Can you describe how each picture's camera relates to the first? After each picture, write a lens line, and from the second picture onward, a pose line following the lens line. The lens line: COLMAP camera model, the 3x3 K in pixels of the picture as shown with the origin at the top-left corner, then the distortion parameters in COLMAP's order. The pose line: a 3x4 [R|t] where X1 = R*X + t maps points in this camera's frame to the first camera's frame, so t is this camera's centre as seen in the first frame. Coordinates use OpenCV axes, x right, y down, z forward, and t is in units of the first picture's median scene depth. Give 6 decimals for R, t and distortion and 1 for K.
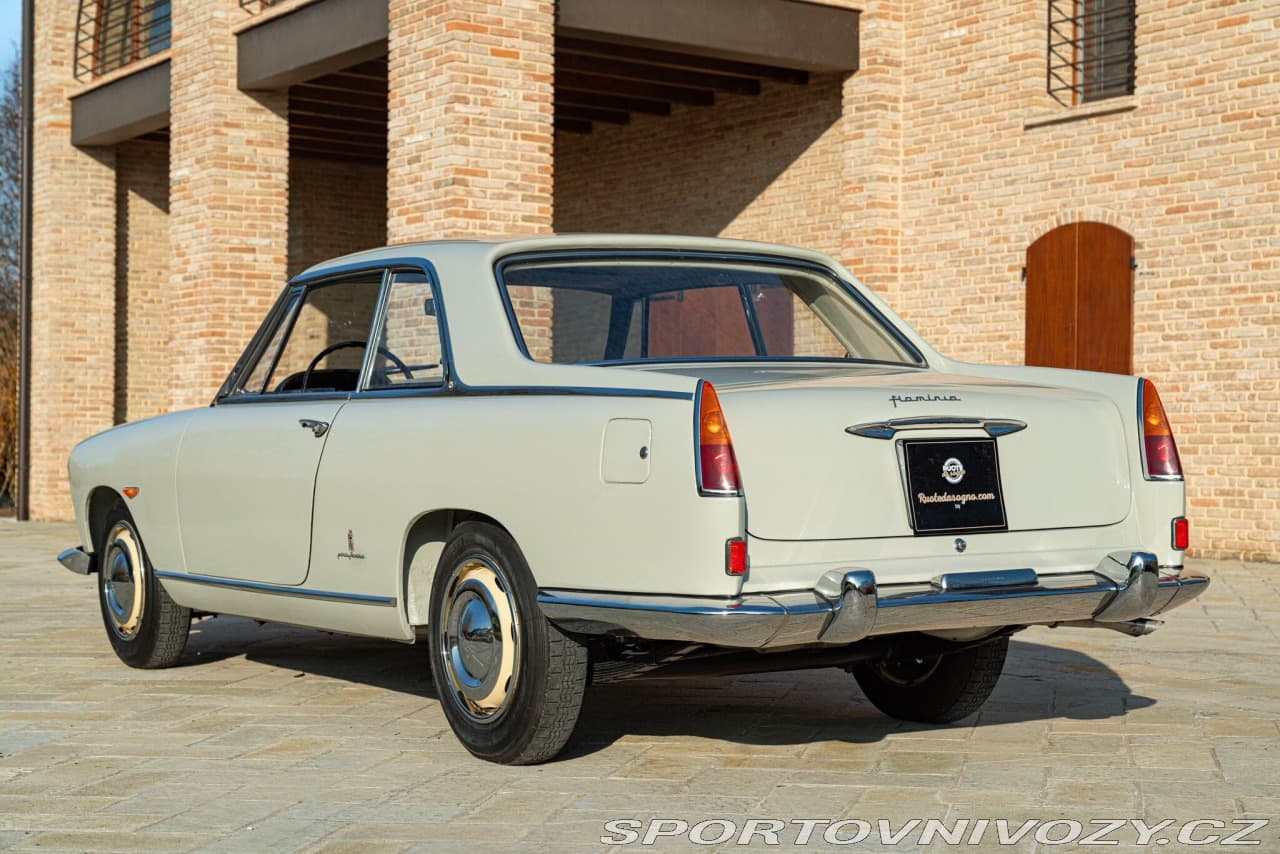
lens RADIAL K [[2245.7, 0, 636.2], [0, 2245.7, 399.1], [0, 0, 1]] dist [0.019001, 0.089016]
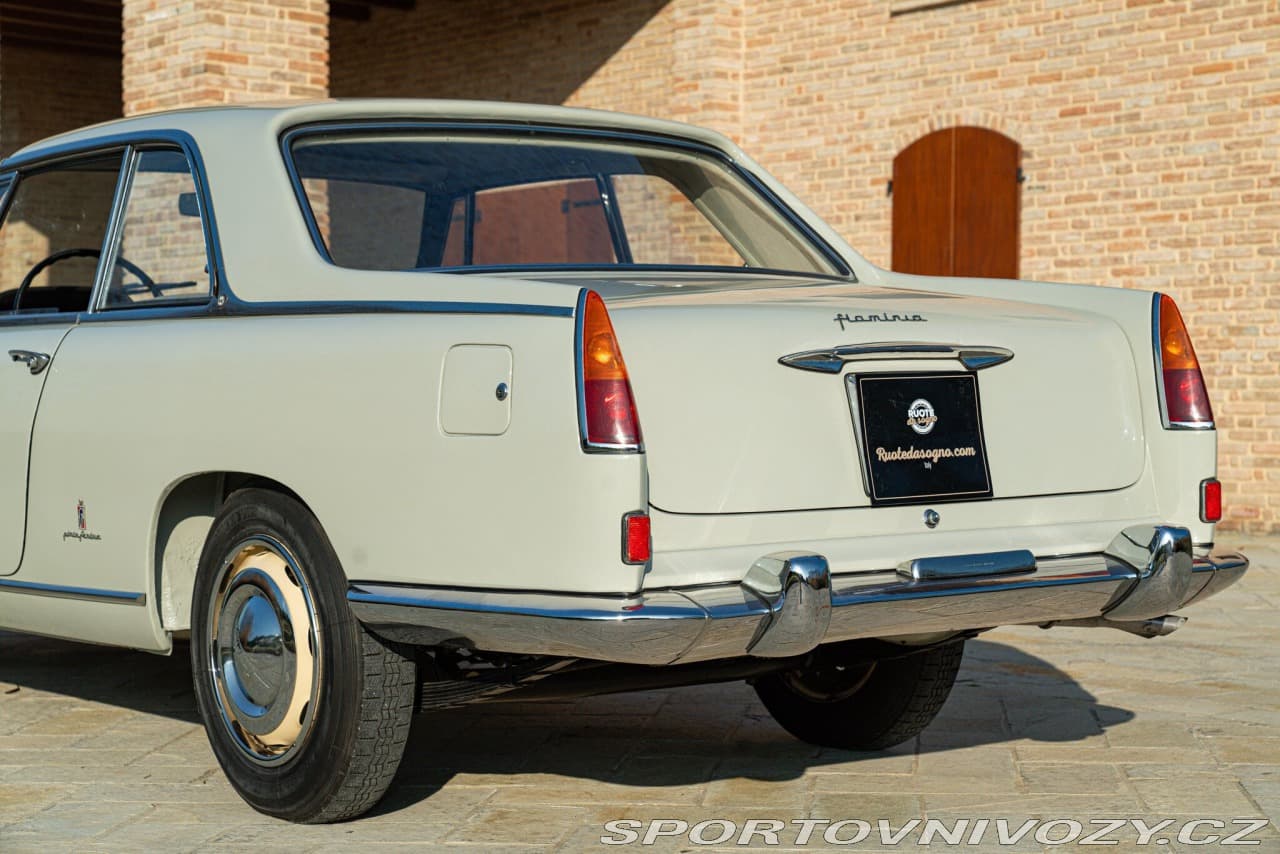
lens RADIAL K [[2516.6, 0, 642.5], [0, 2516.6, 411.3], [0, 0, 1]] dist [0.047846, 0.008211]
pose [[0.995629, -0.002118, 0.093367, -0.009022], [-0.000382, 0.999642, 0.026750, 0.002933], [-0.093390, -0.026669, 0.995272, 0.068798]]
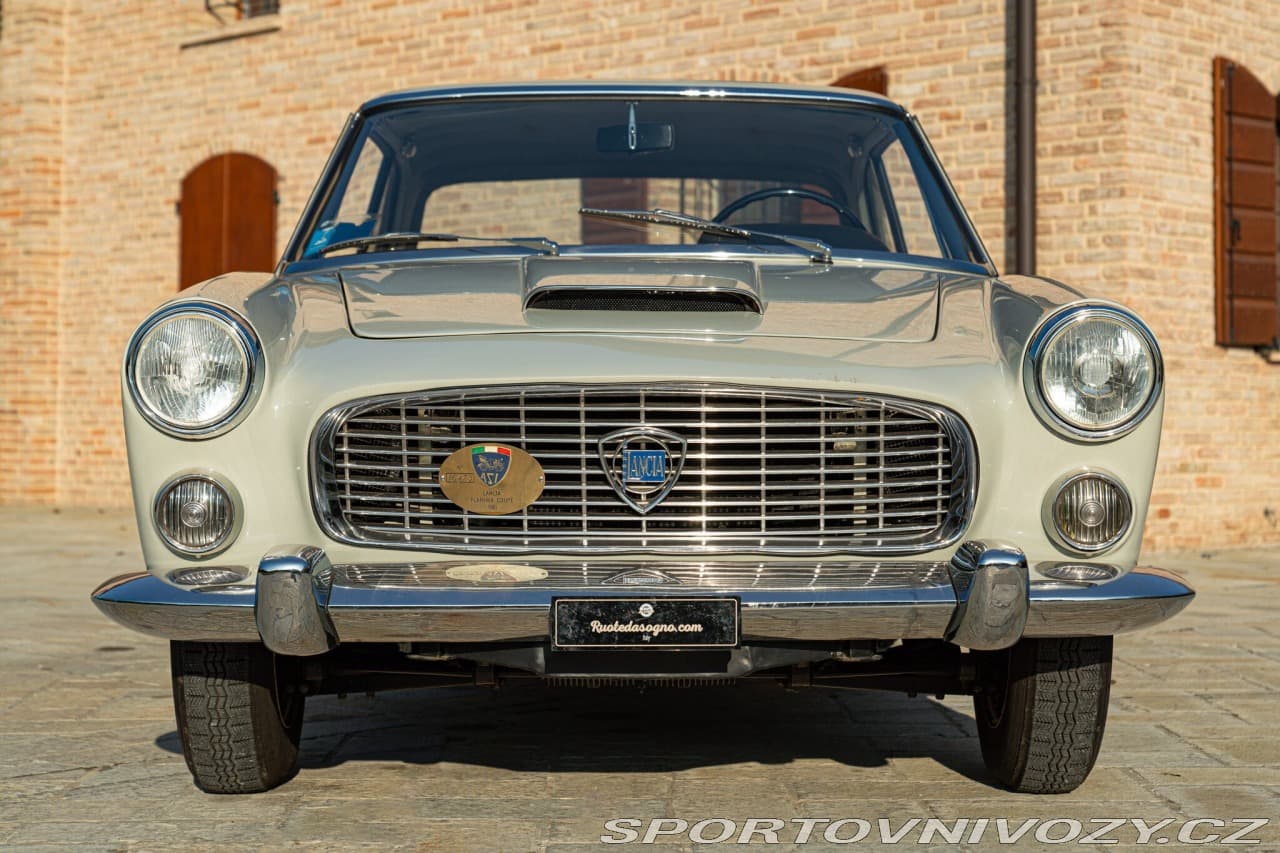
lens RADIAL K [[2516.6, 0, 642.5], [0, 2516.6, 410.8], [0, 0, 1]] dist [0.047846, 0.008211]
pose [[0.980802, 0.001212, 0.195001, 0.168026], [-0.004553, 0.999850, 0.016683, 0.008995], [-0.194952, -0.017250, 0.980661, -0.043636]]
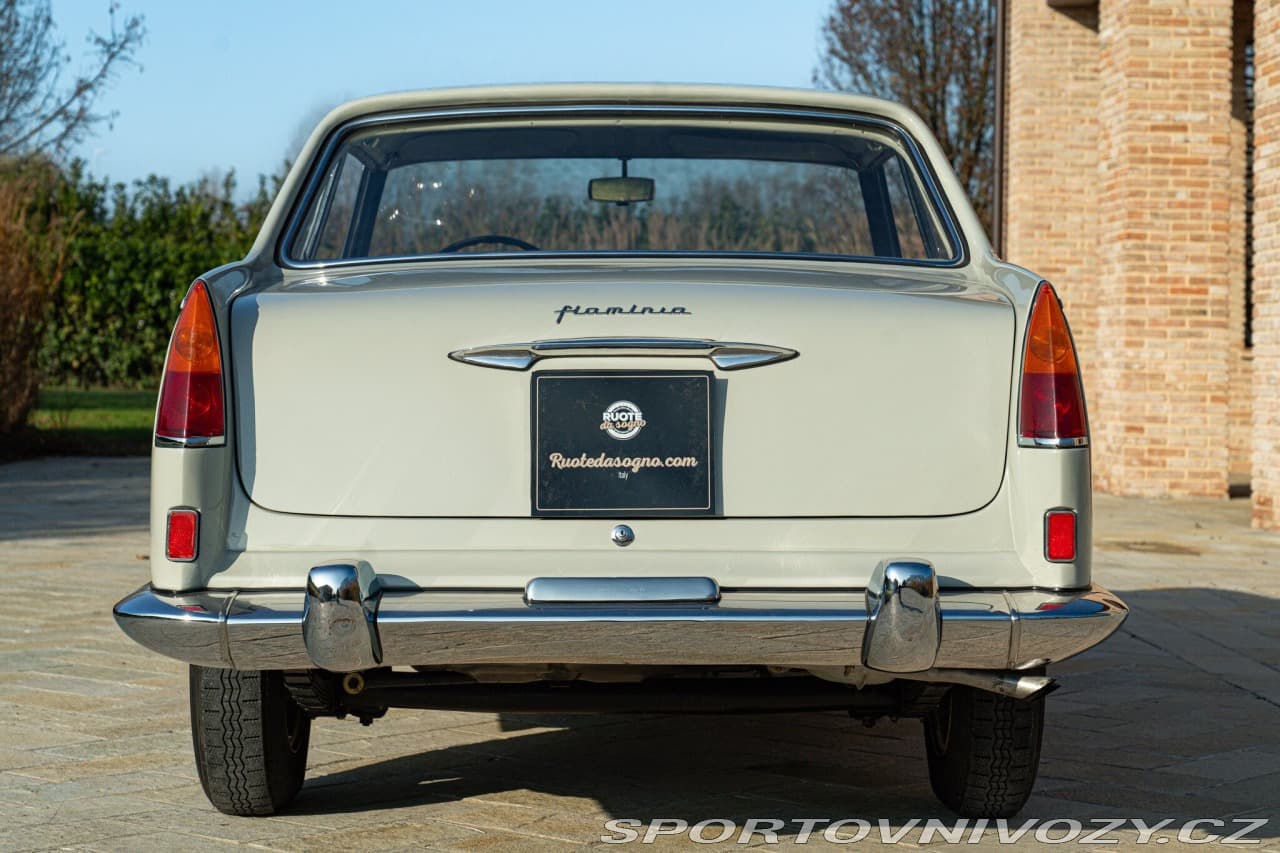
lens RADIAL K [[2734.1, 0, 640.0], [0, 2734.1, 426.5], [0, 0, 1]] dist [-0.091090, -0.243475]
pose [[0.852579, 0.026267, -0.521938, 0.196998], [-0.006422, 0.999187, 0.039795, 0.000789], [0.522559, -0.030577, 0.852054, 0.116974]]
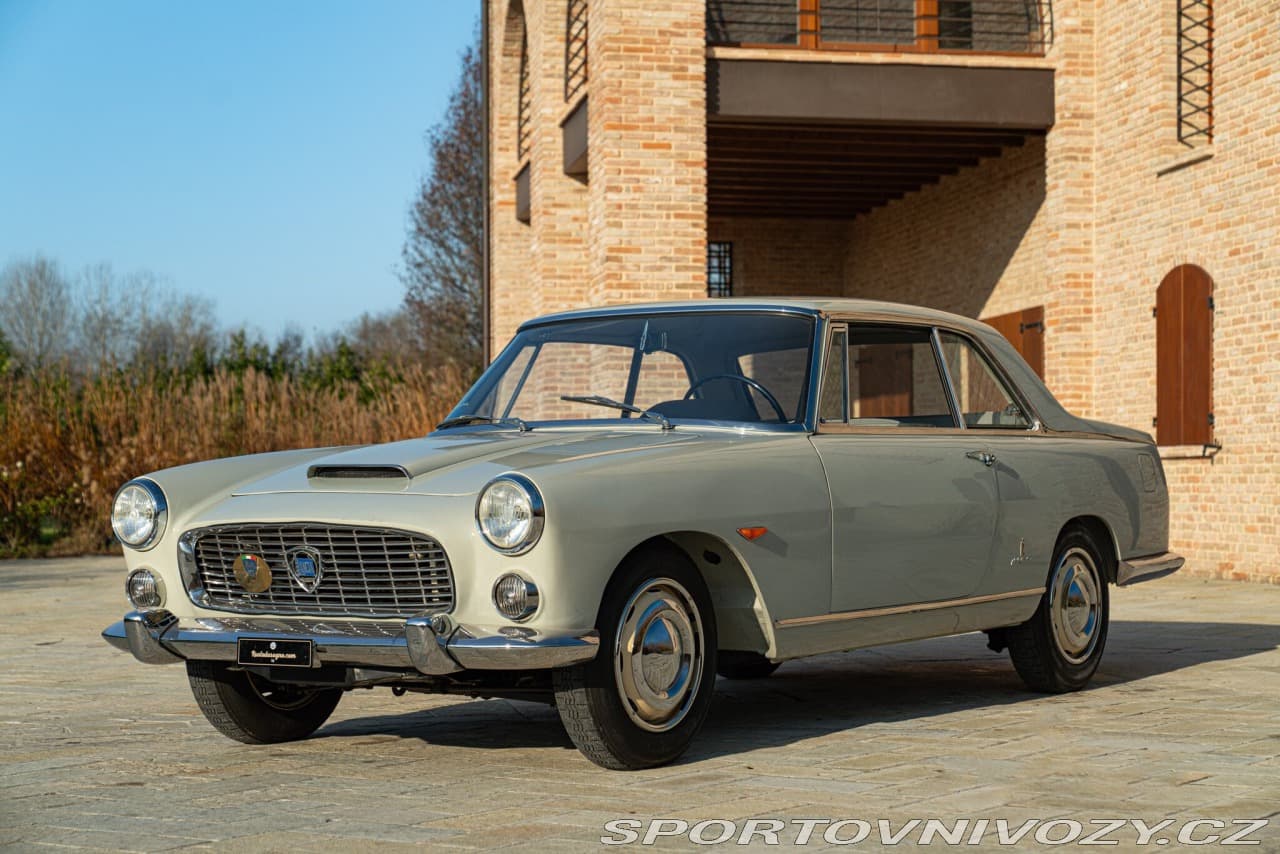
lens RADIAL K [[2516.6, 0, 642.5], [0, 2516.6, 411.3], [0, 0, 1]] dist [0.047846, 0.008211]
pose [[0.910031, -0.022495, -0.413929, 0.471108], [0.020714, 0.999747, -0.008789, -0.004646], [0.414022, -0.000576, 0.910267, -0.192490]]
